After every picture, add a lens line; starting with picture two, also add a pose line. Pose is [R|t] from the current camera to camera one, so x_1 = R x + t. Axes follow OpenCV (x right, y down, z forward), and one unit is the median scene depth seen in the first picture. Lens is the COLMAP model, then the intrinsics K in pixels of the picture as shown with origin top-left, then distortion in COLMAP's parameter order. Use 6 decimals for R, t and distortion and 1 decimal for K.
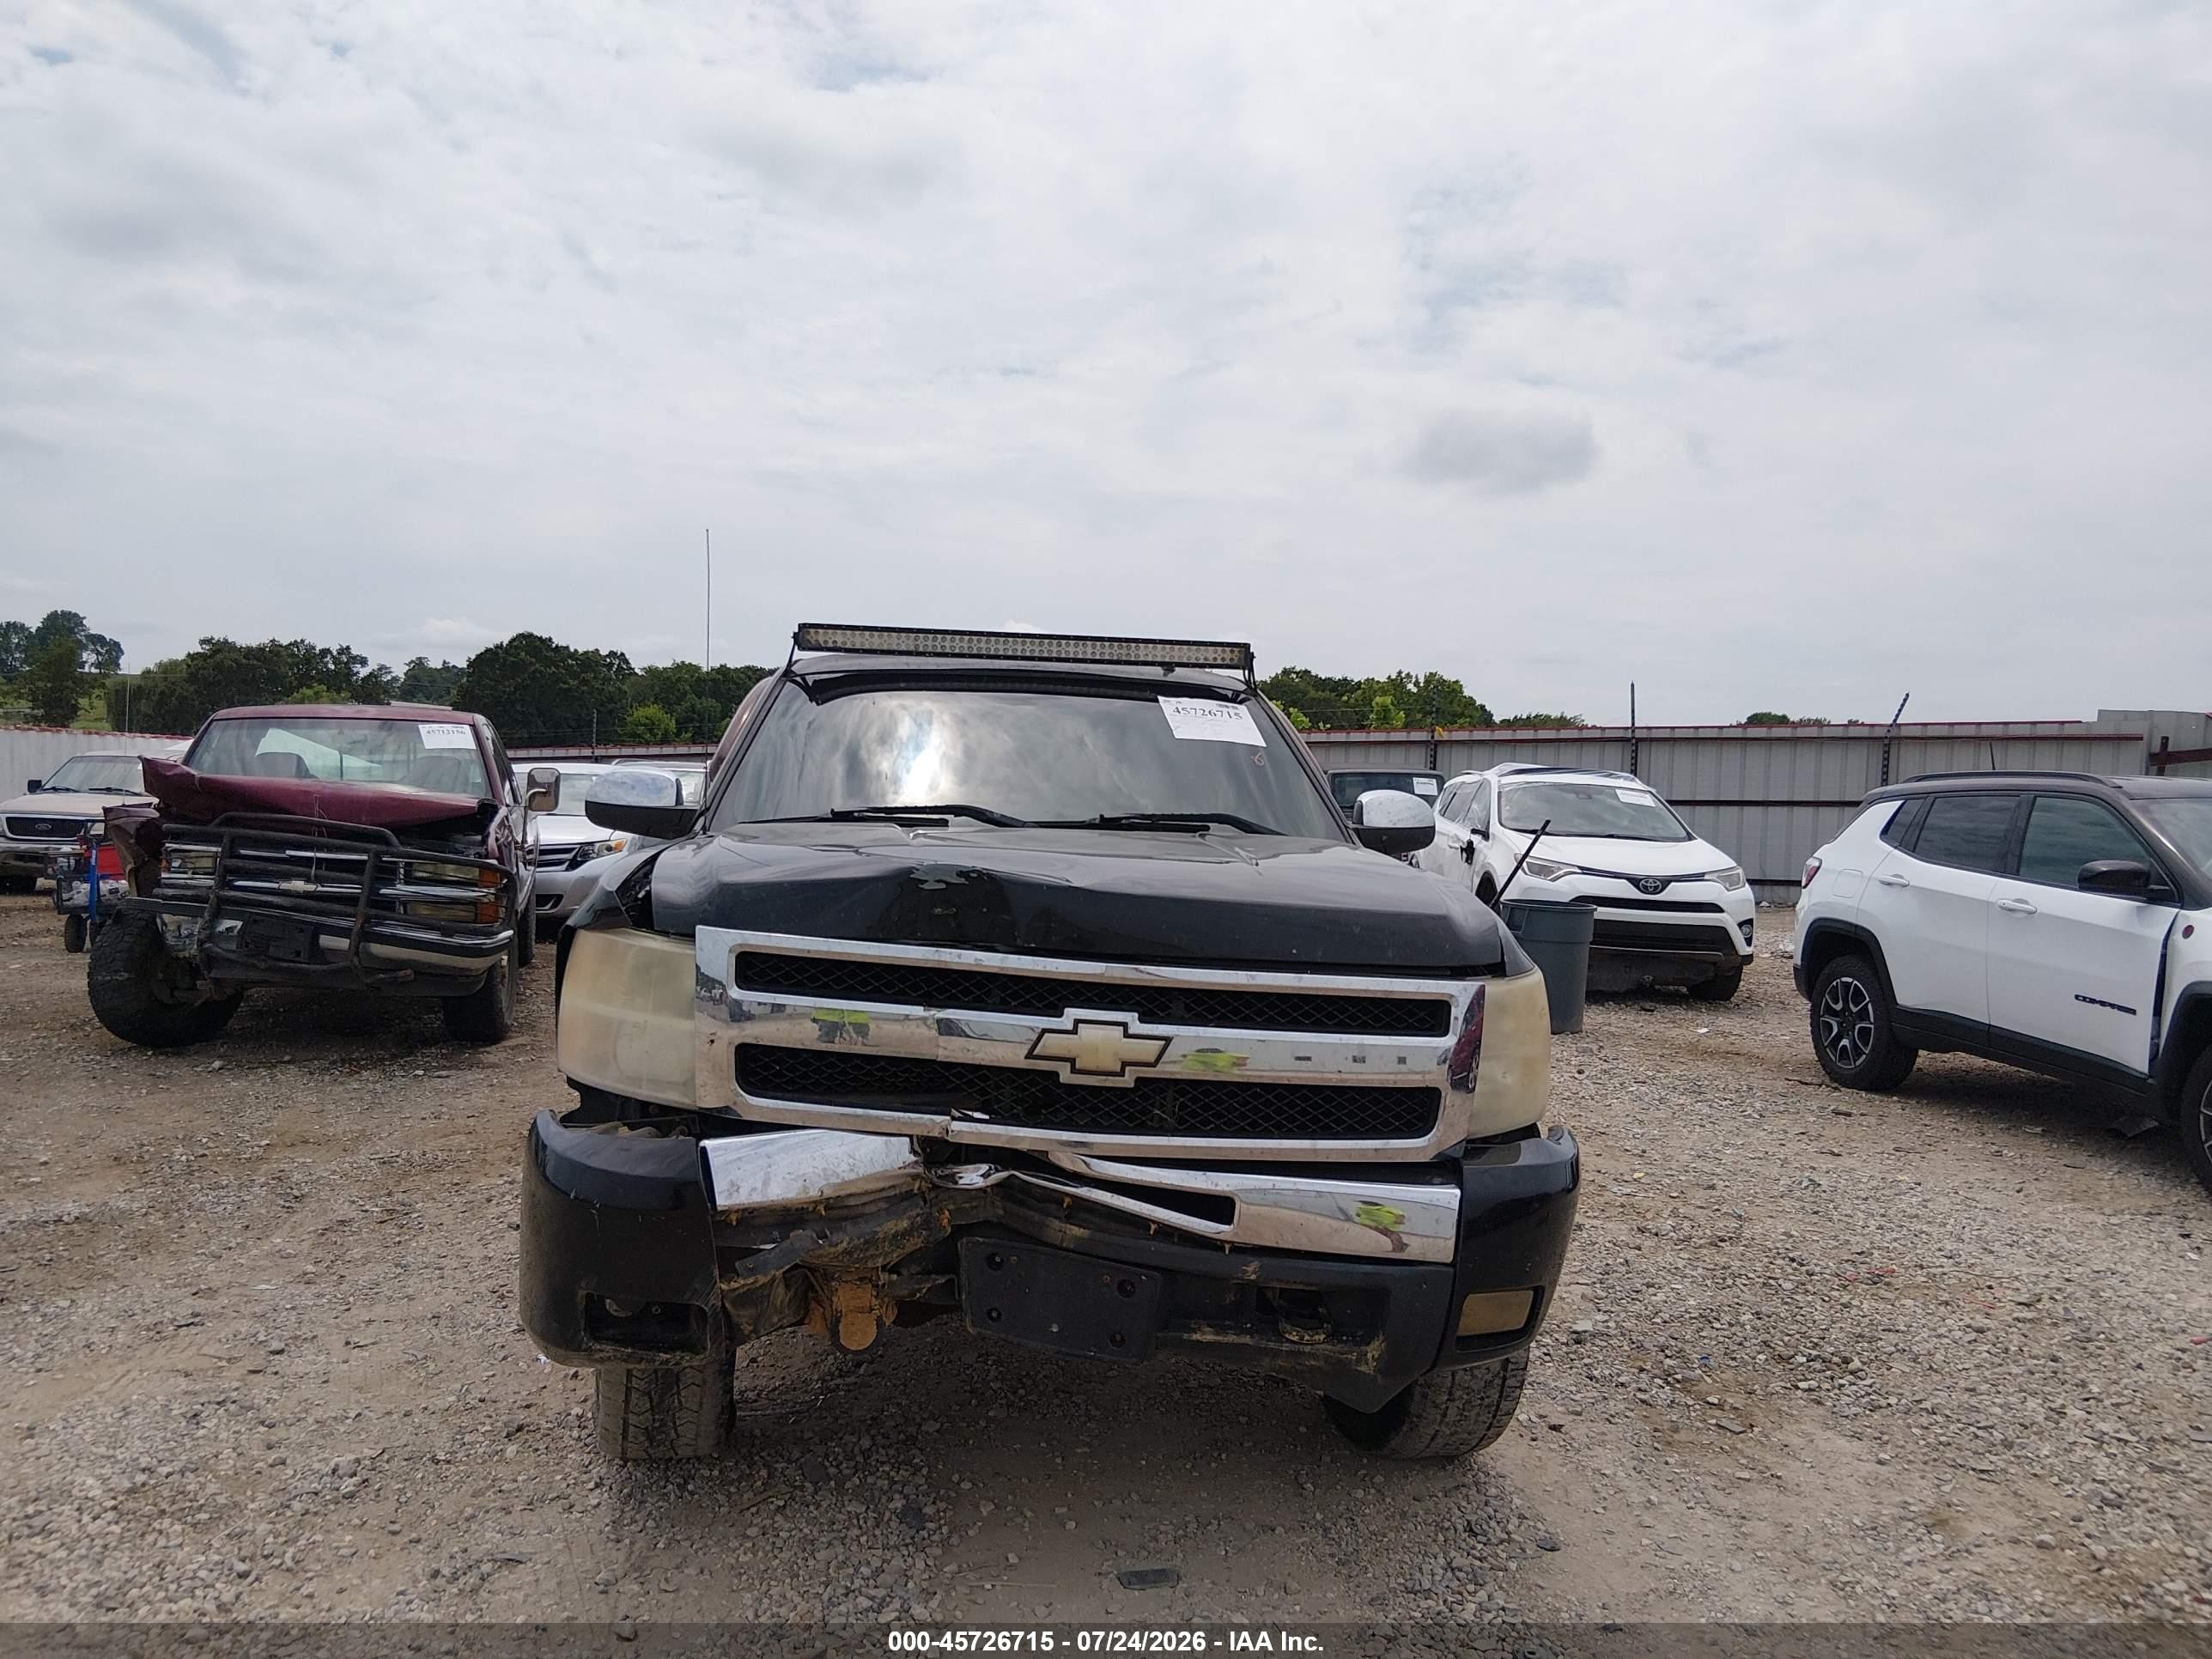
lens RADIAL K [[1681.7, 0, 1106.0], [0, 1681.7, 829.5], [0, 0, 1]] dist [0.140007, -0.240346]
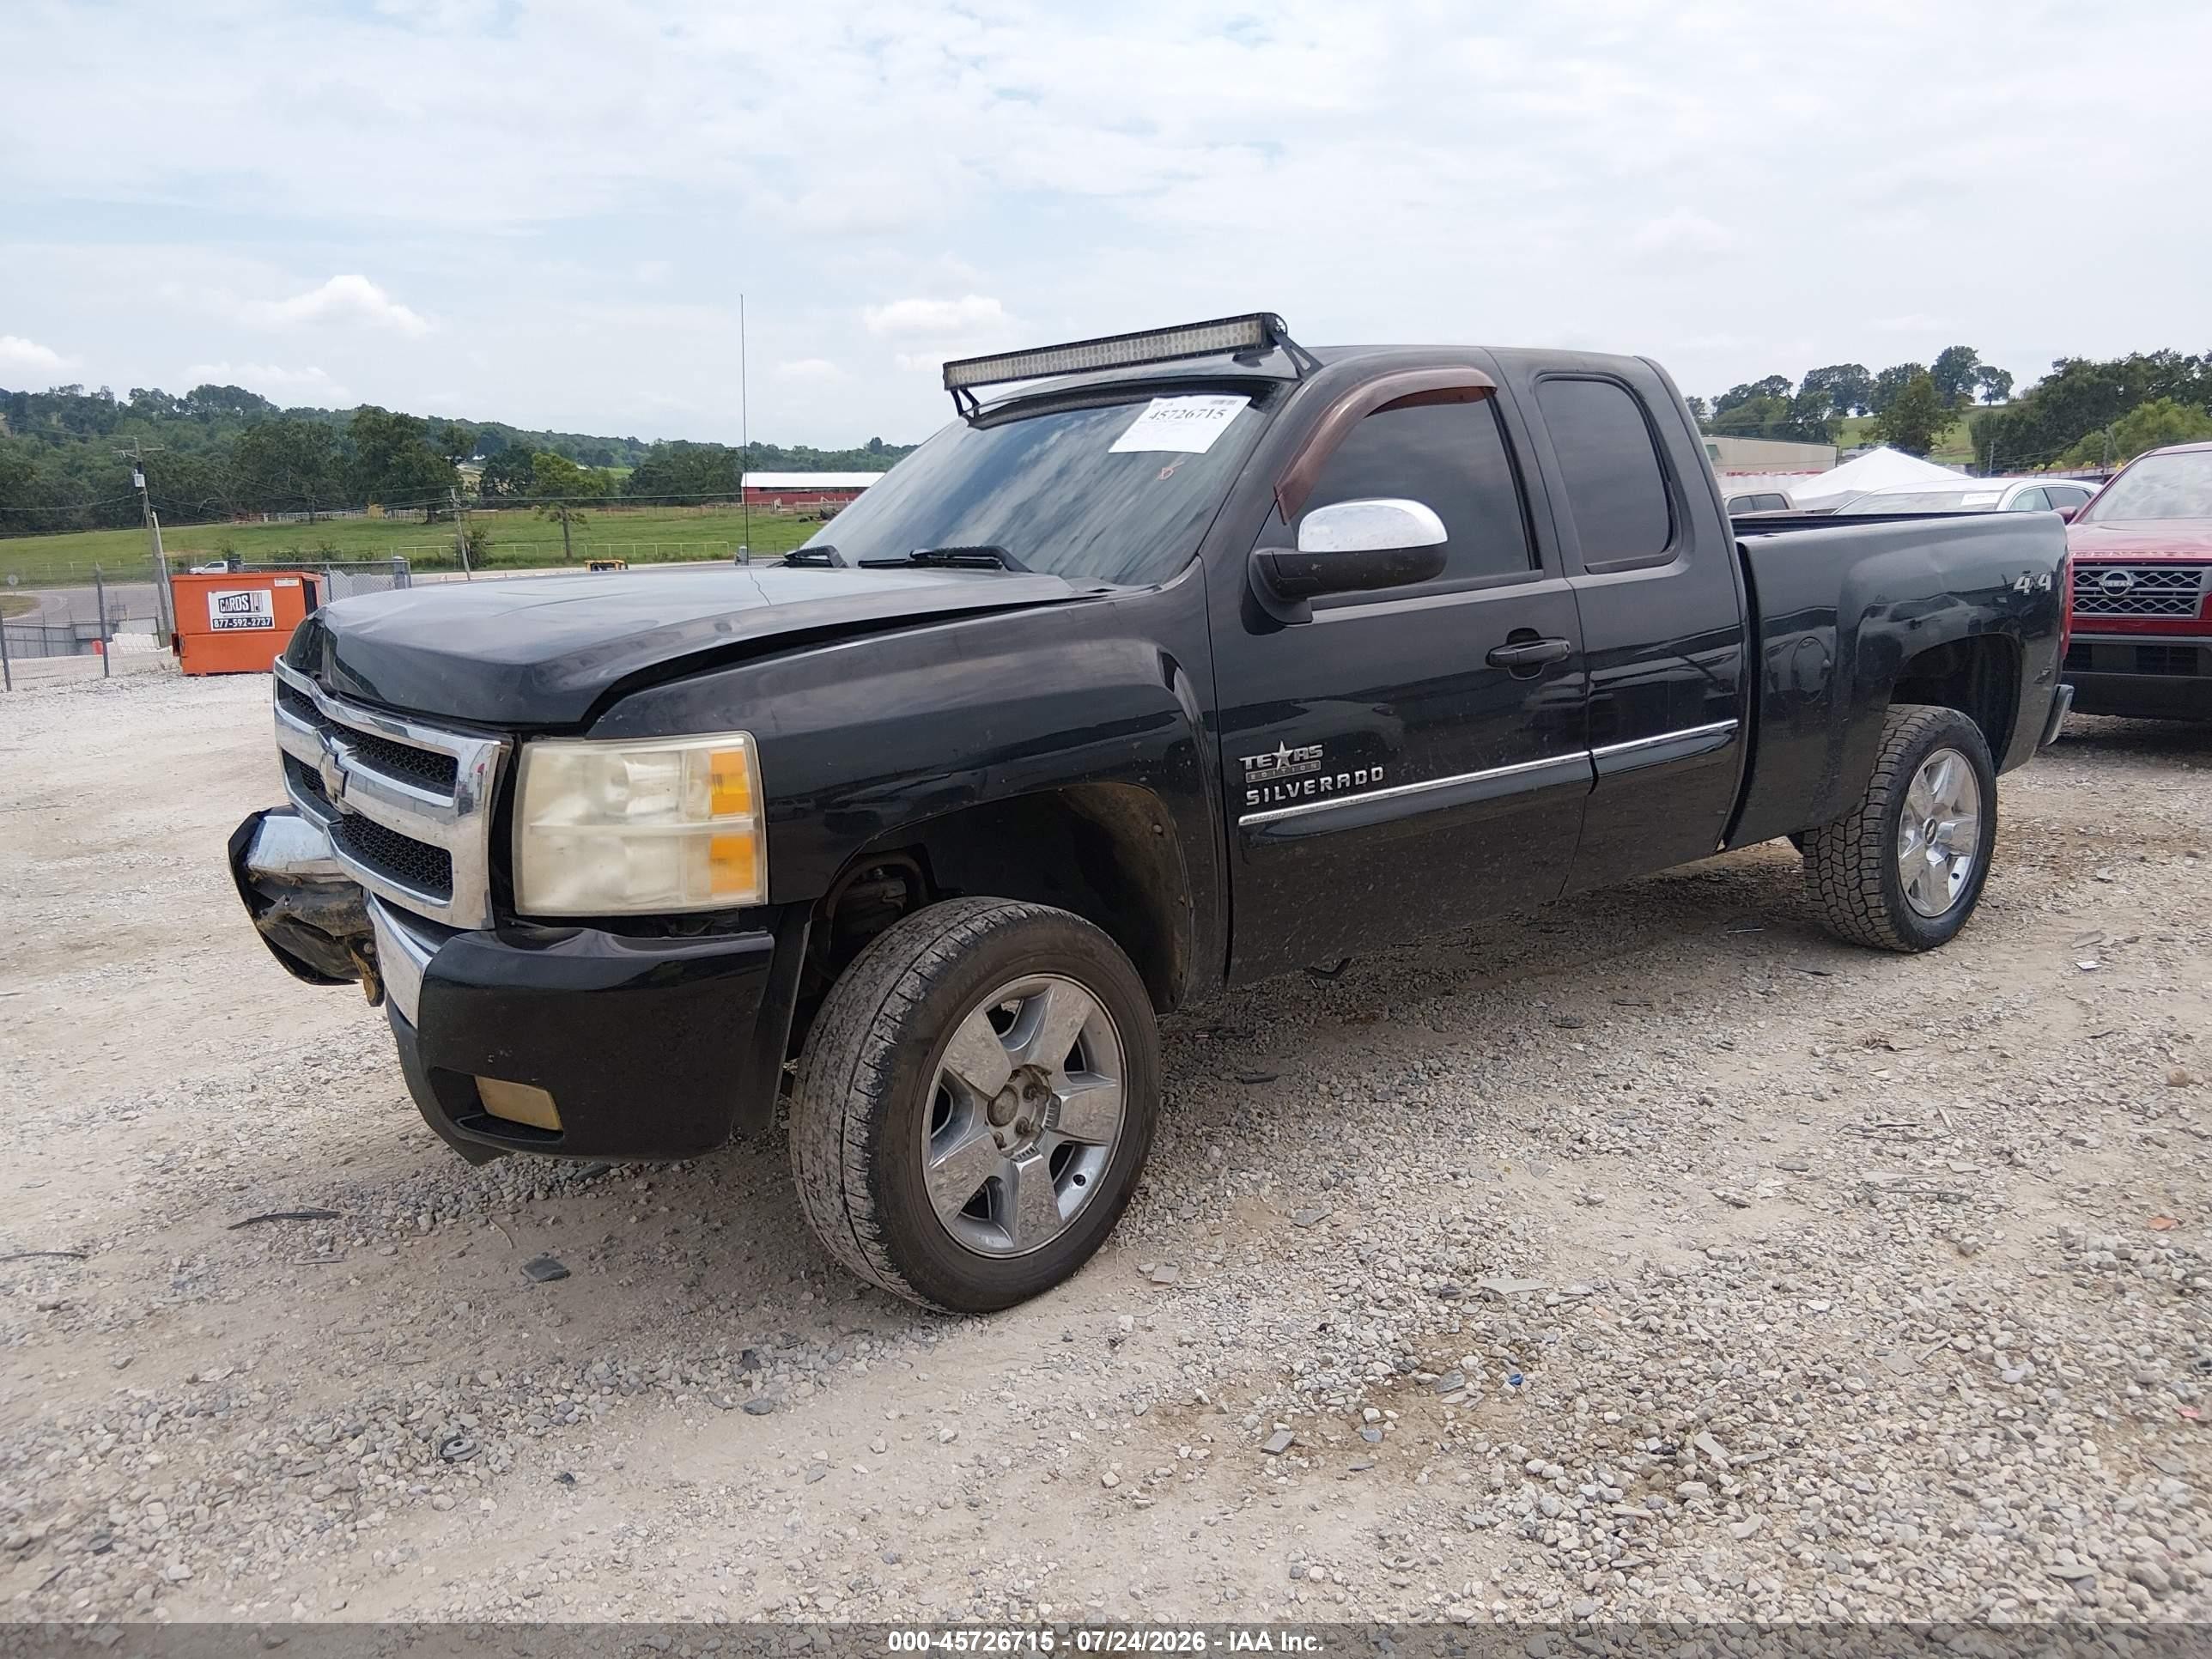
lens RADIAL K [[1756.8, 0, 1197.7], [0, 1756.8, 829.9], [0, 0, 1]] dist [-0.054163, 0.002015]
pose [[0.516936, 0.105638, -0.849481, 1.056983], [0.028308, 0.989704, 0.140302, 0.013068], [0.855556, -0.096575, 0.508623, 0.752588]]
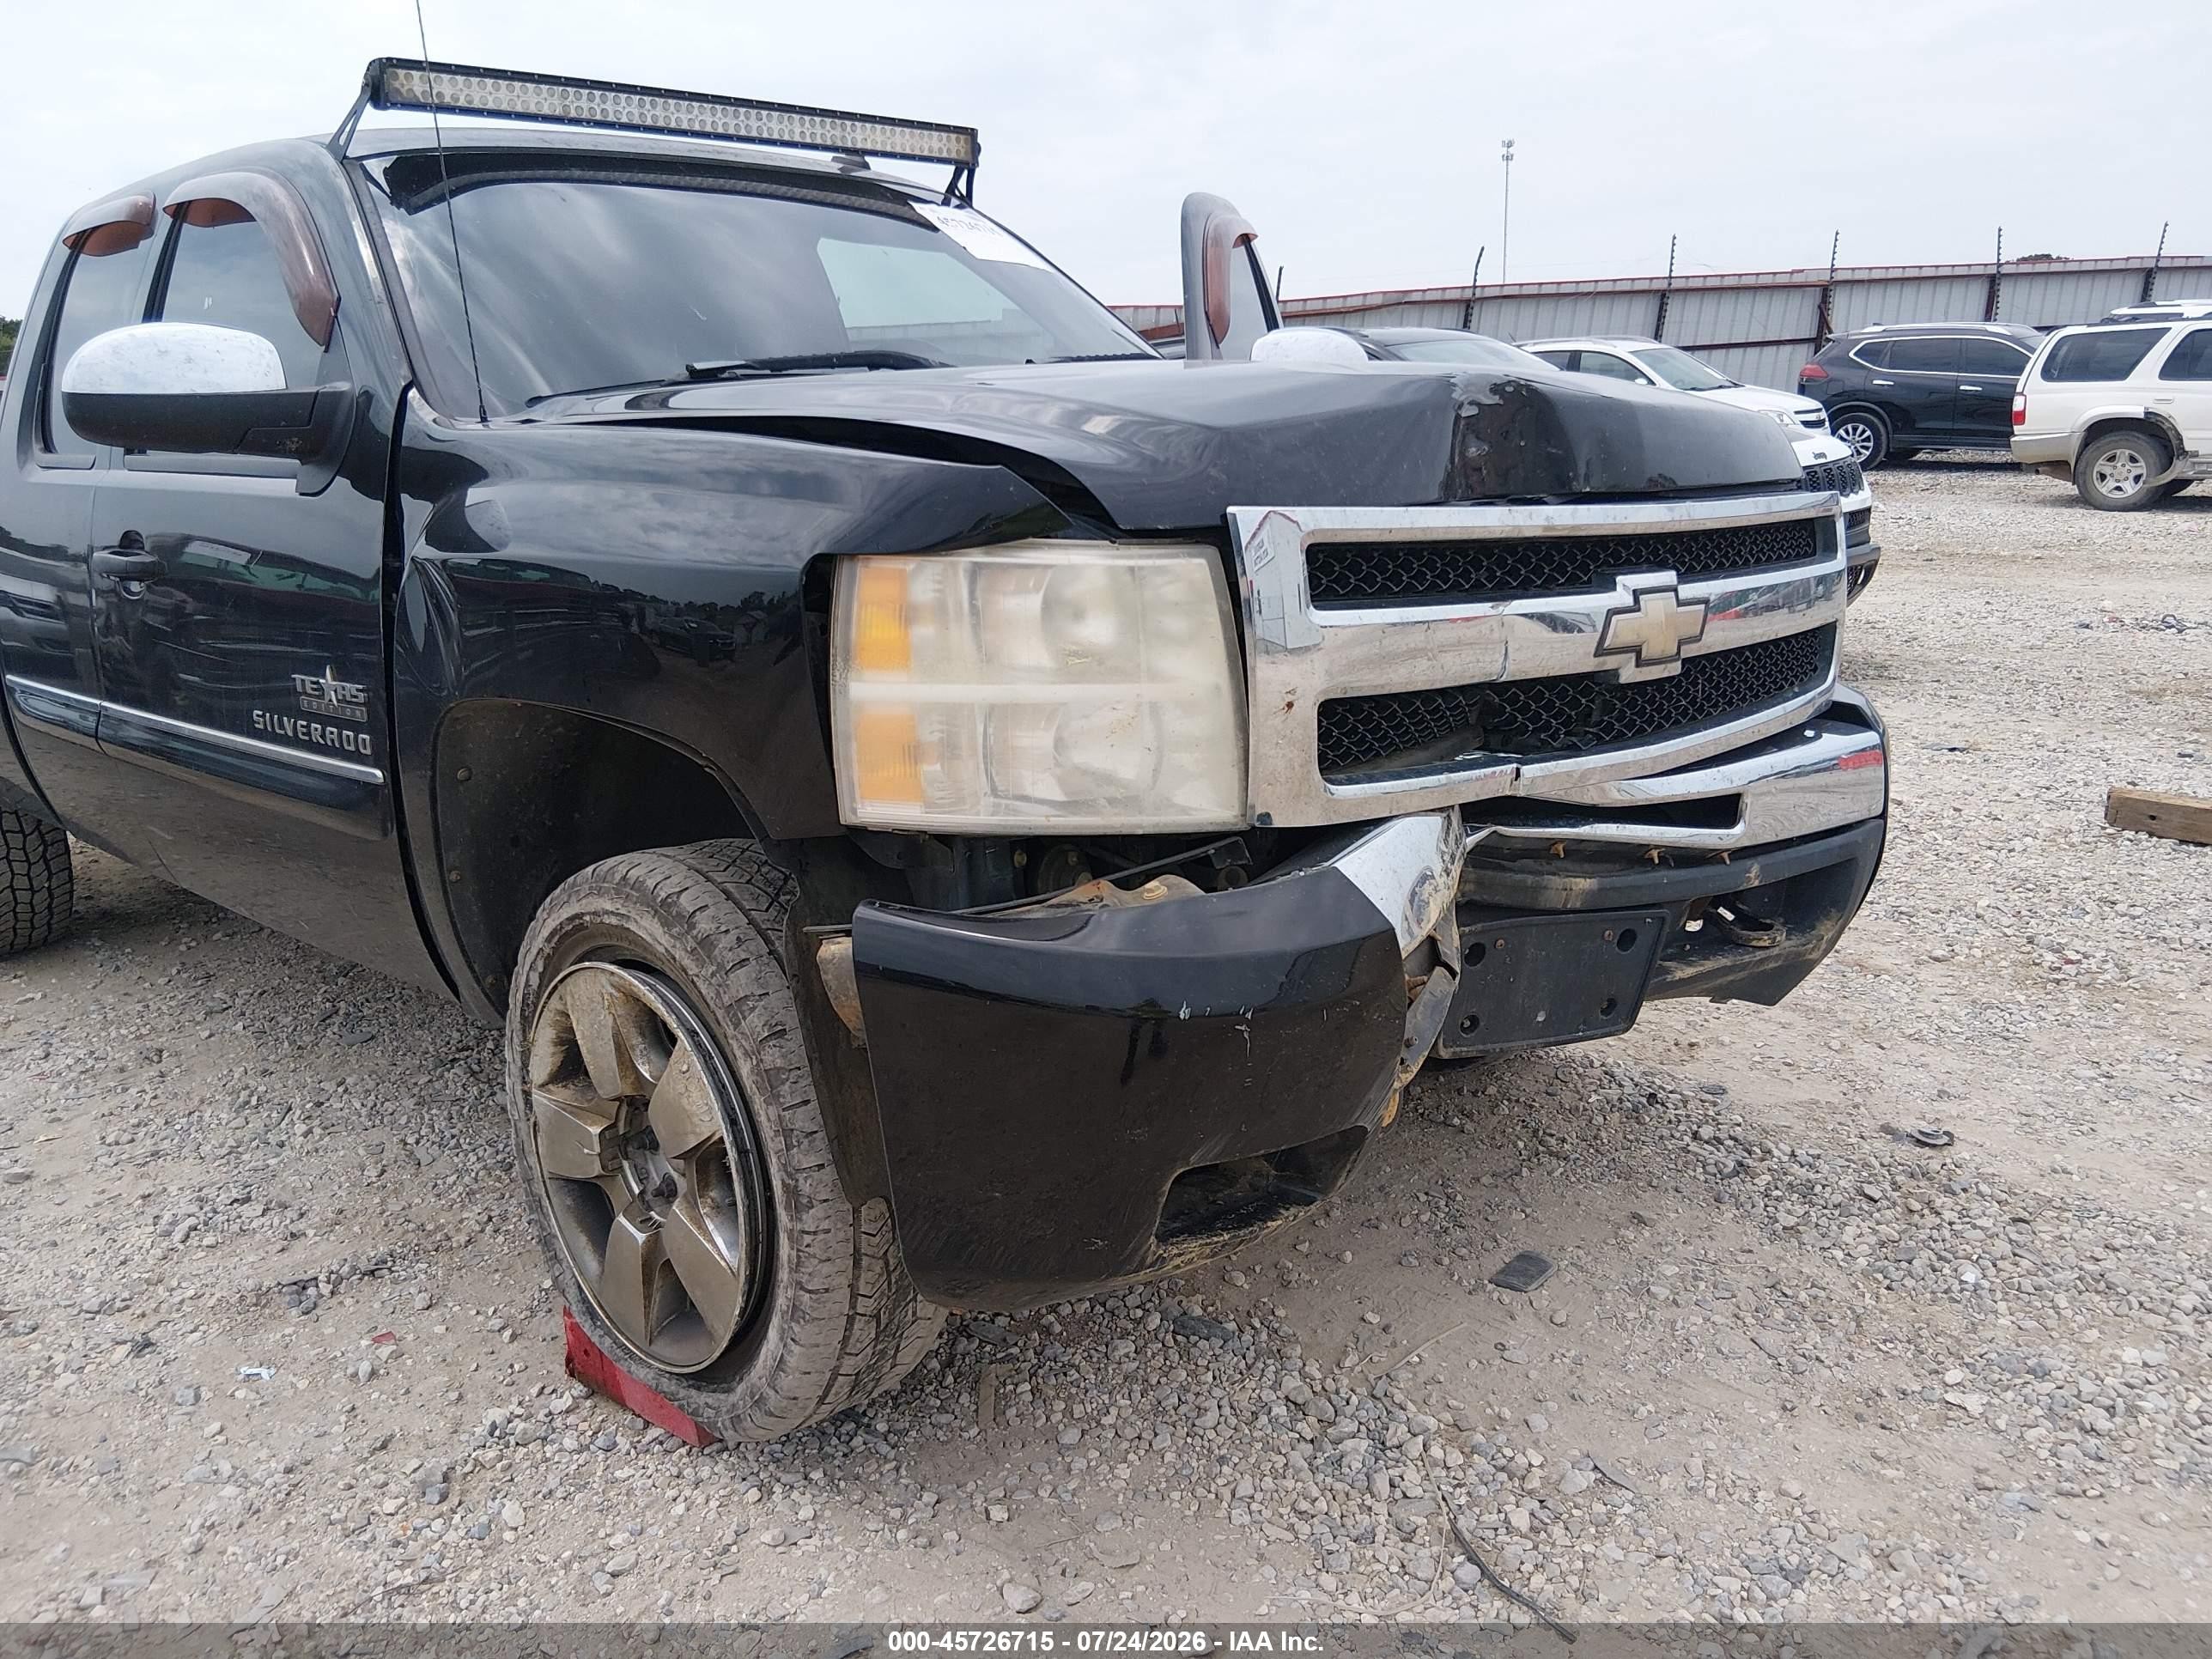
lens RADIAL K [[1681.7, 0, 1106.0], [0, 1681.7, 829.5], [0, 0, 1]] dist [0.140007, -0.240346]
pose [[0.769633, -0.214853, 0.601251, -0.518399], [0.085607, 0.967904, 0.236293, 0.019103], [-0.632721, -0.130388, 0.763324, 0.482464]]
